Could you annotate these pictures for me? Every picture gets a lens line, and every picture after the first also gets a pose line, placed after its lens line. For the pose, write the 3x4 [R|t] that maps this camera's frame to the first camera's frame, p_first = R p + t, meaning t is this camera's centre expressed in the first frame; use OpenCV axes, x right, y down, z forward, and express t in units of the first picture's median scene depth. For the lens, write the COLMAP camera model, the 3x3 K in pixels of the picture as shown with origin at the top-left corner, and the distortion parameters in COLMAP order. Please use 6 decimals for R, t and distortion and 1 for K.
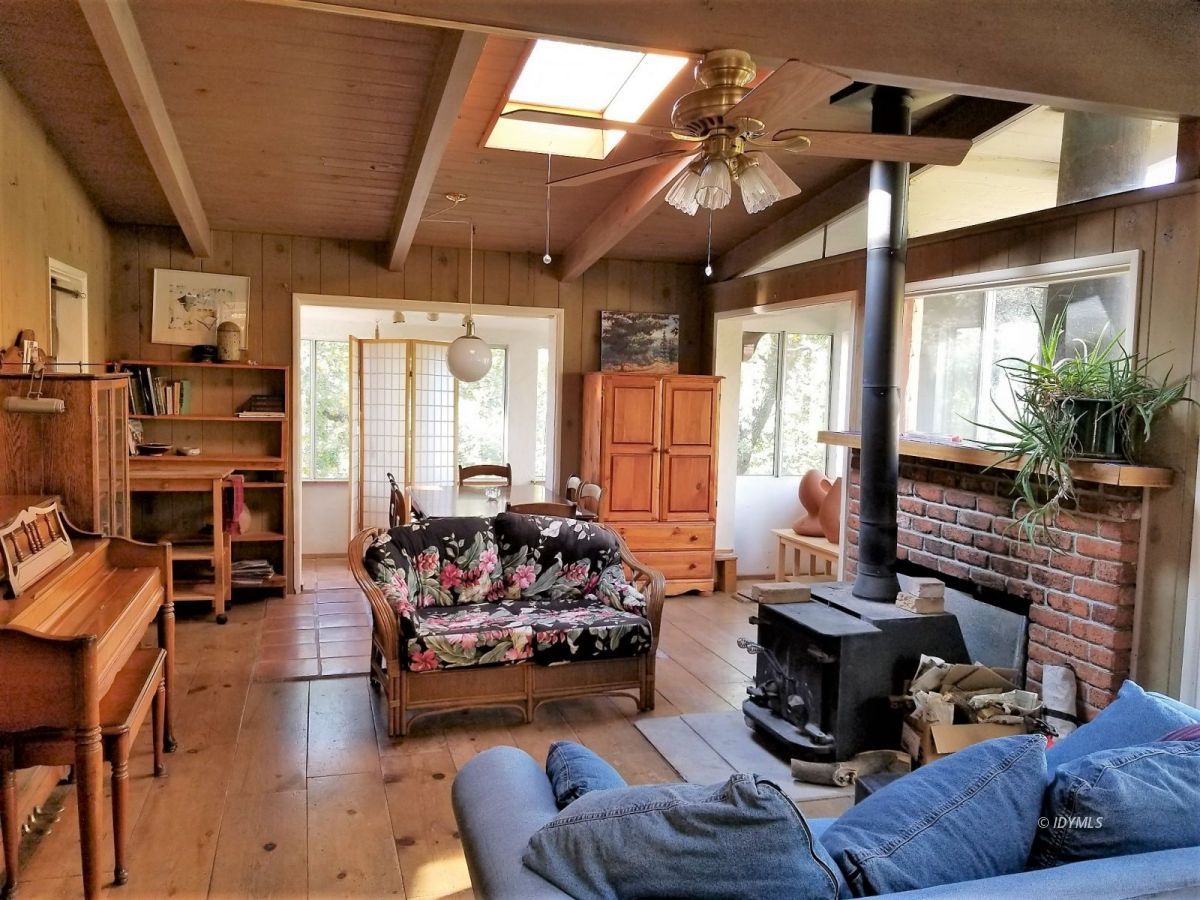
lens RADIAL K [[948.1, 0, 597.2], [0, 948.1, 446.3], [0, 0, 1]] dist [0.030698, -0.054556]
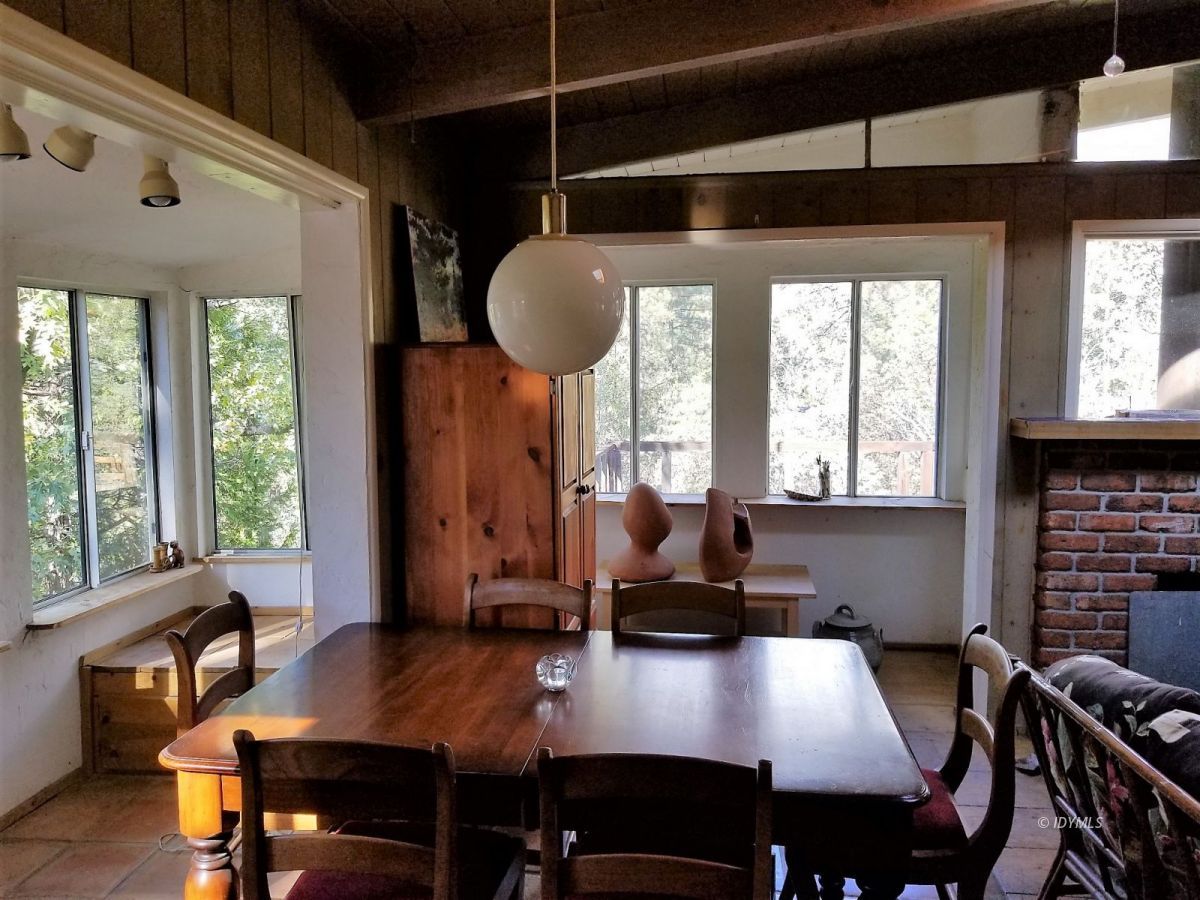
lens RADIAL K [[948.1, 0, 598.8], [0, 948.1, 448.6], [0, 0, 1]] dist [0.030698, -0.054556]
pose [[0.392310, -0.100241, 0.914355, -0.614270], [0.081662, 0.993915, 0.073925, -0.084901], [-0.916201, 0.045666, 0.398109, 1.191193]]
